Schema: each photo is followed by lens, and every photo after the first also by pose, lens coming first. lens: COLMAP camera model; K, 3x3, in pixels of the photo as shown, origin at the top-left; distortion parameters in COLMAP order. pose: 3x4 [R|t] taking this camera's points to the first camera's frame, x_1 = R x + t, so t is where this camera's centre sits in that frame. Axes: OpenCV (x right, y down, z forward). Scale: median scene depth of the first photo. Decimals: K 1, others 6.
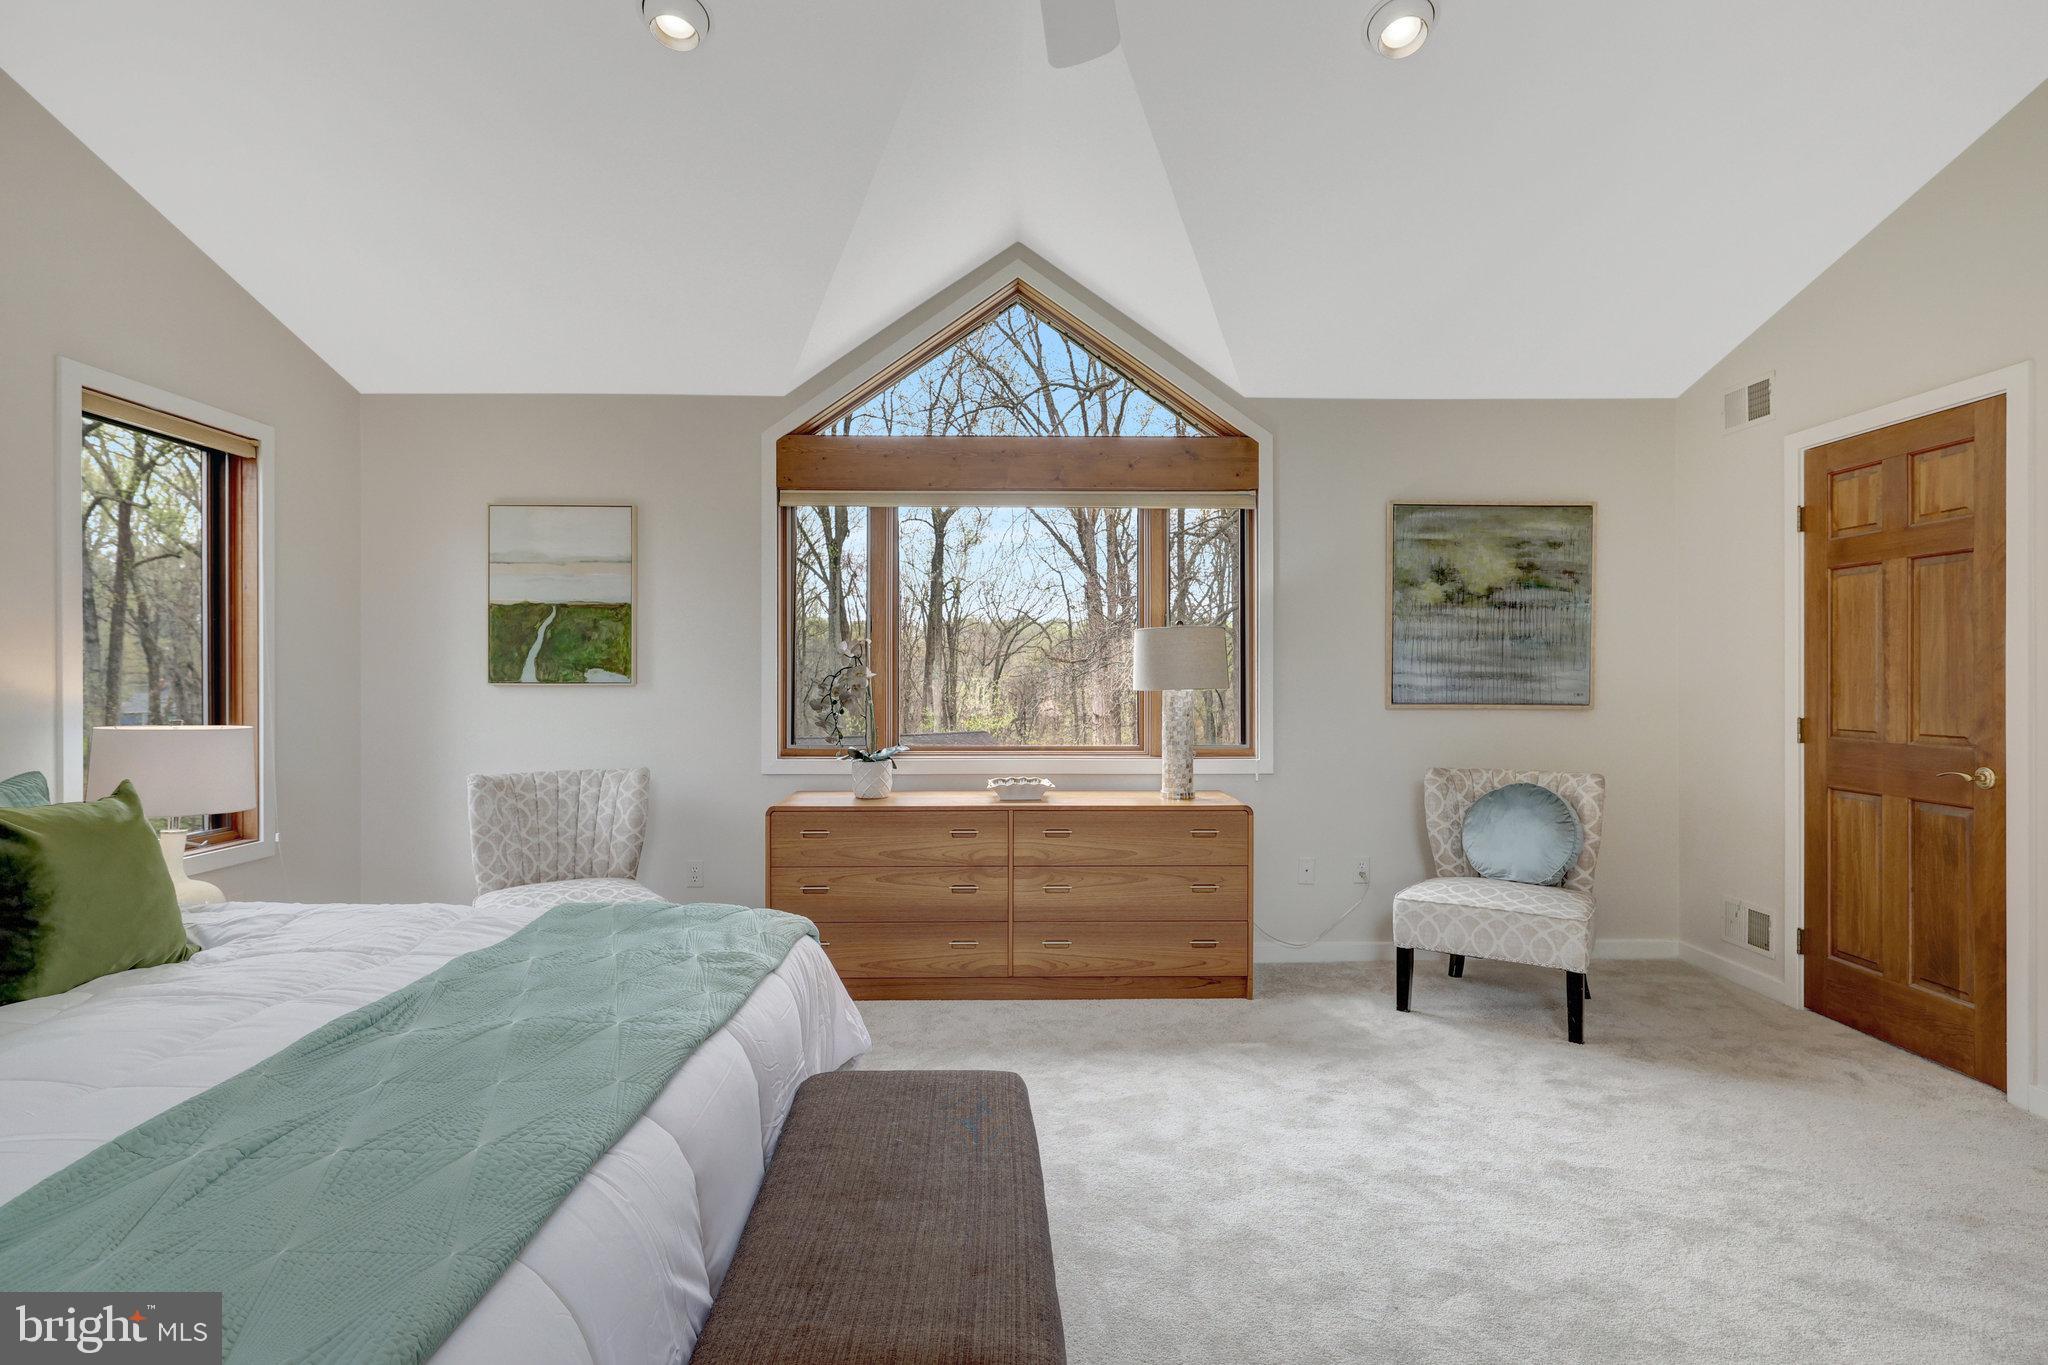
lens RADIAL K [[1035.4, 0, 1024.8], [0, 1035.4, 687.3], [0, 0, 1]] dist [0.001862, 0.000762]
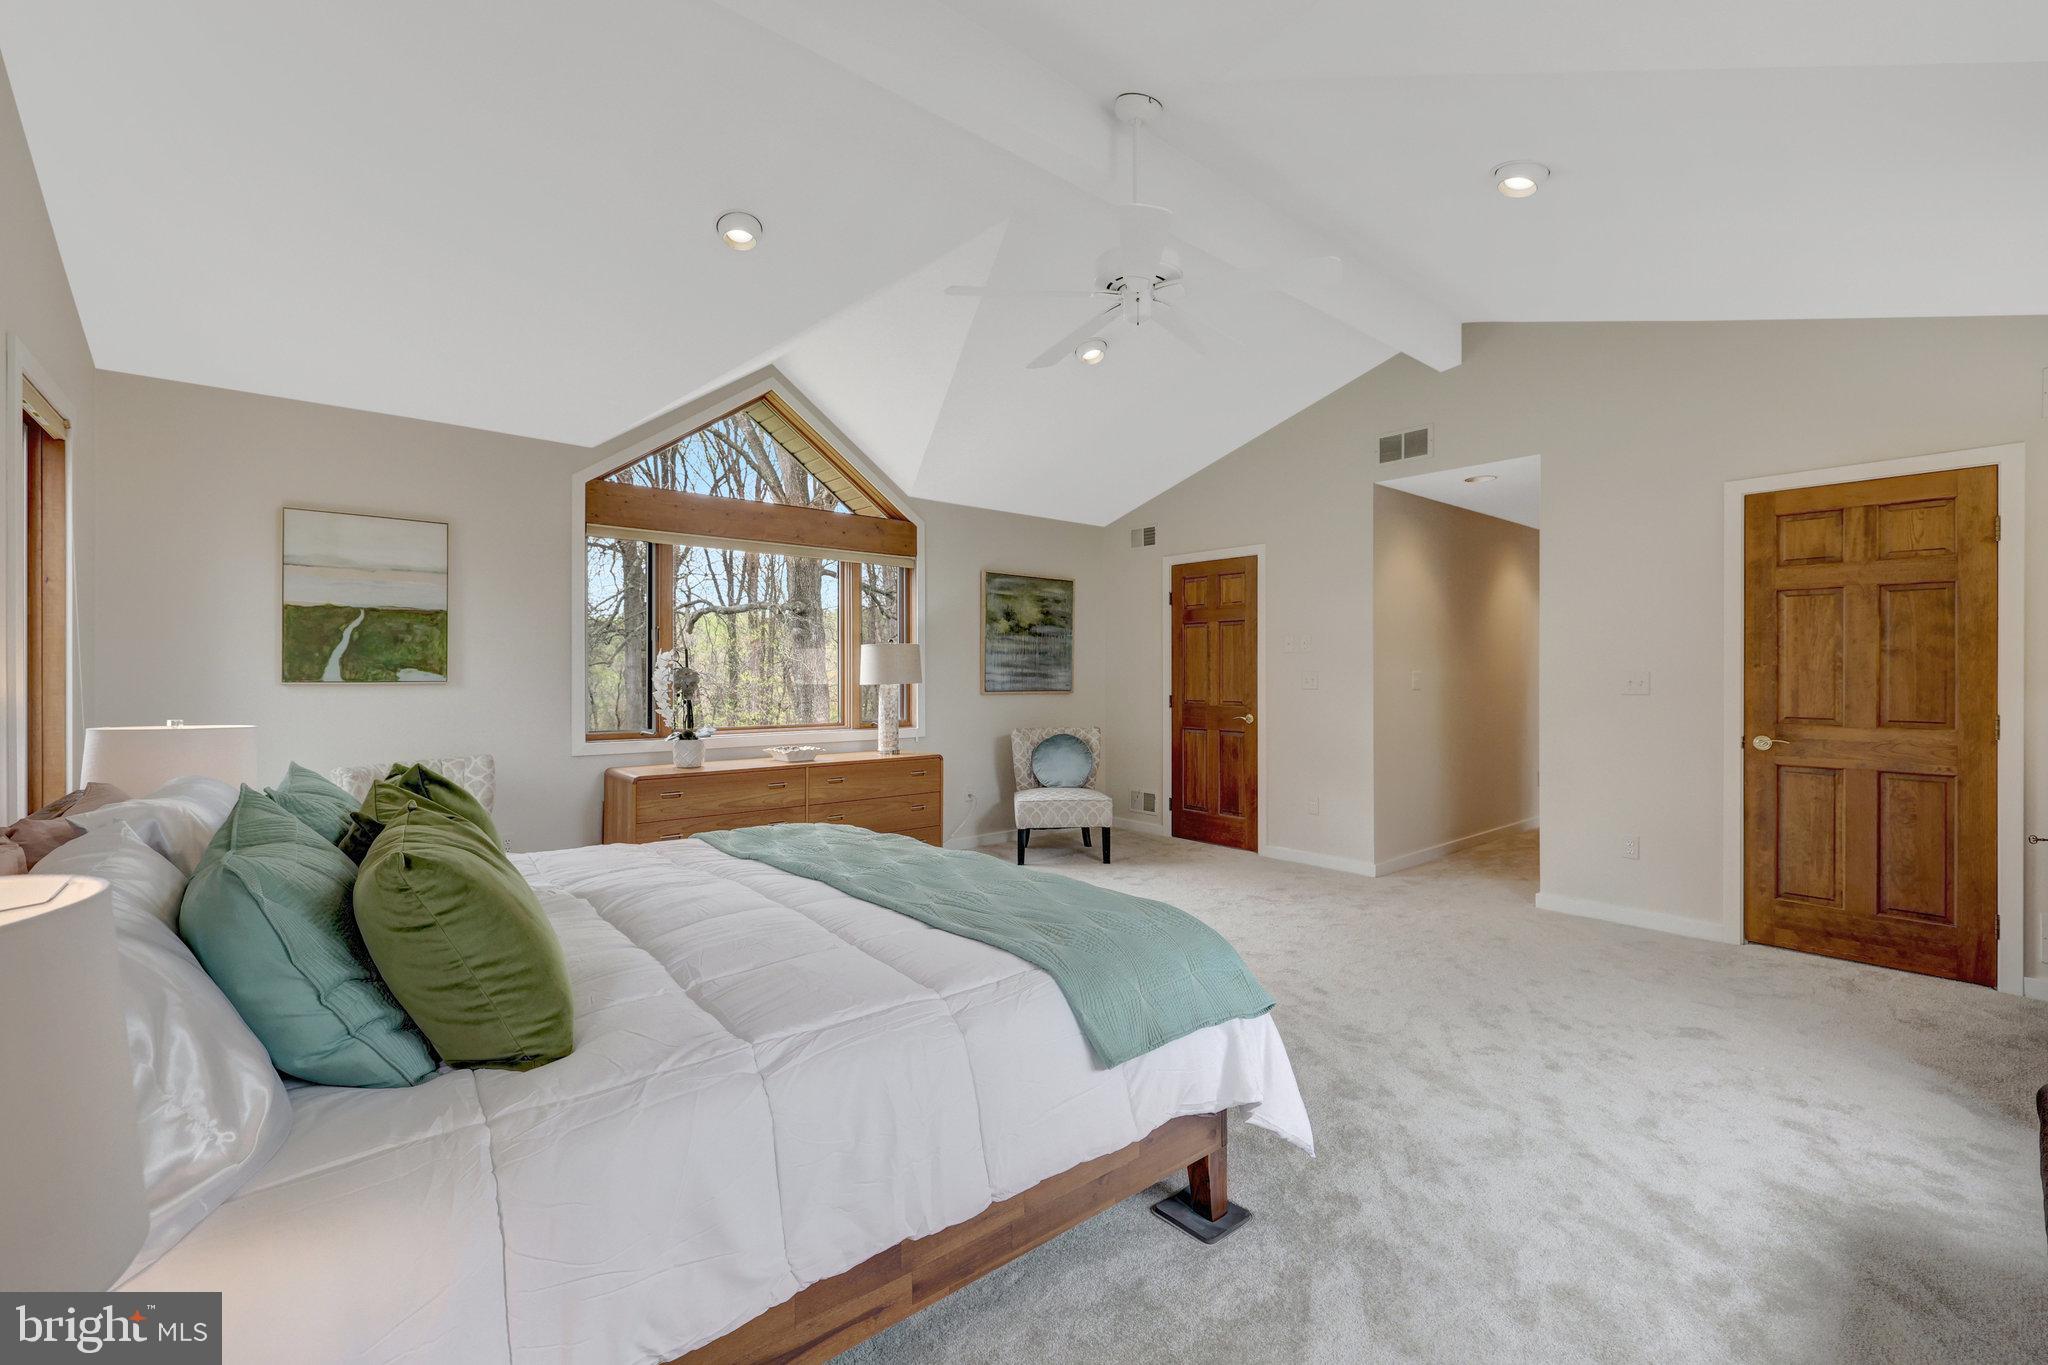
lens RADIAL K [[894.2, 0, 1045.7], [0, 894.2, 685.1], [0, 0, 1]] dist [-0.010798, 0.000092]
pose [[0.754831, -0.007746, 0.655874, -0.546579], [0.005857, 0.999970, 0.005069, -0.001419], [-0.655893, 0.000015, 0.754854, -0.159288]]
